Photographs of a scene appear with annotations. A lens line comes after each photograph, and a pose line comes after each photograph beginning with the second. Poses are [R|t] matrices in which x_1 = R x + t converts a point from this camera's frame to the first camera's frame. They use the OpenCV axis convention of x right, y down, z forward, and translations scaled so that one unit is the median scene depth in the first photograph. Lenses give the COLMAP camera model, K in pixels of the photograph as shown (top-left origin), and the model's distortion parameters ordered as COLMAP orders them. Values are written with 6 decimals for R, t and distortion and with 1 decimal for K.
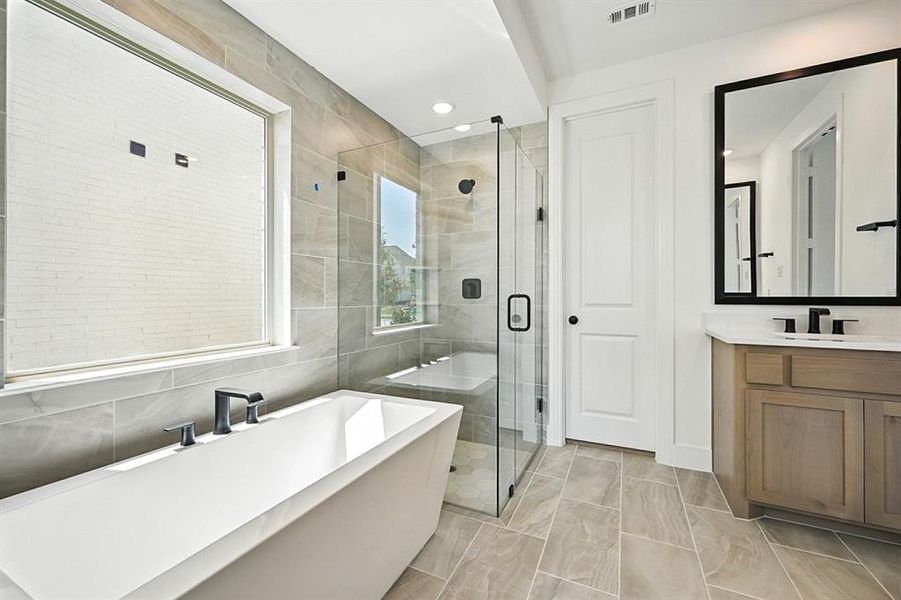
lens RADIAL K [[360.8, 0, 451.4], [0, 360.8, 297.1], [0, 0, 1]] dist [-0.001081, 0.000149]
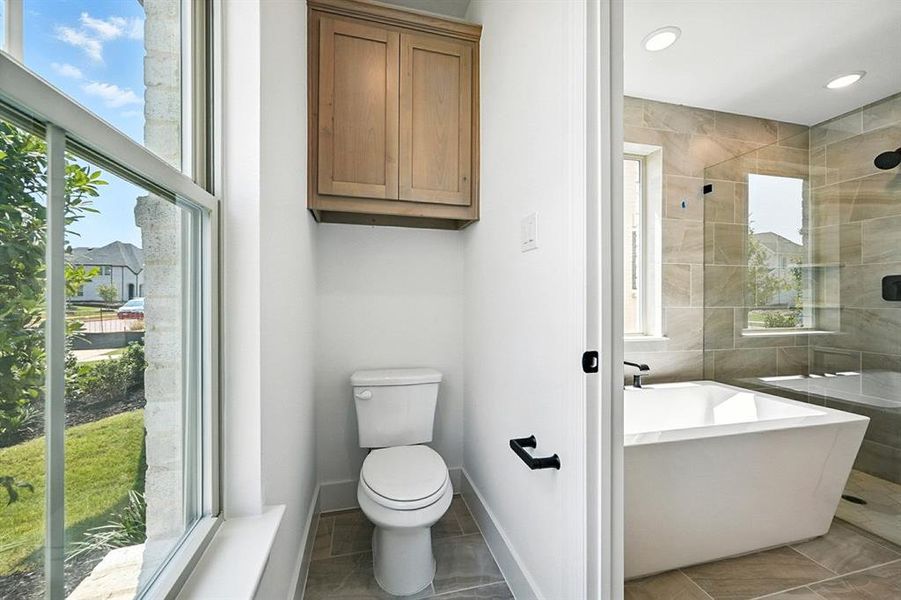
lens RADIAL K [[360.8, 0, 451.4], [0, 360.8, 297.1], [0, 0, 1]] dist [-0.001081, 0.000149]
pose [[0.639842, 0.001010, -0.768506, 0.041406], [-0.004189, 0.999989, -0.002174, 0.002183], [0.768495, 0.004610, 0.639839, -0.299759]]
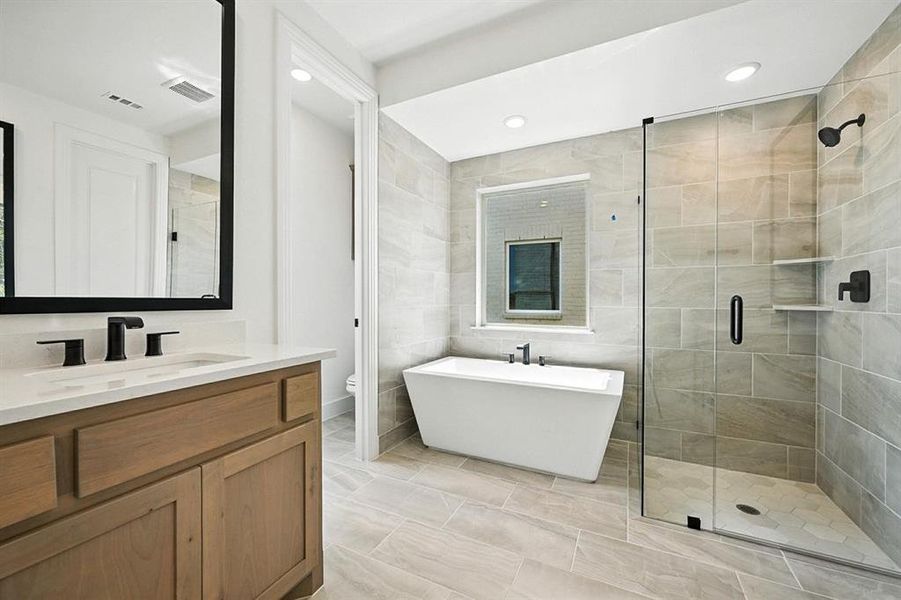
lens RADIAL K [[356.6, 0, 451.1], [0, 356.6, 301.5], [0, 0, 1]] dist [-0.001922, 0.000212]
pose [[-0.009647, 0.008747, -0.999915, 0.867606], [-0.002101, 0.999959, 0.008768, -0.001003], [0.999951, 0.002186, -0.009628, 0.359683]]
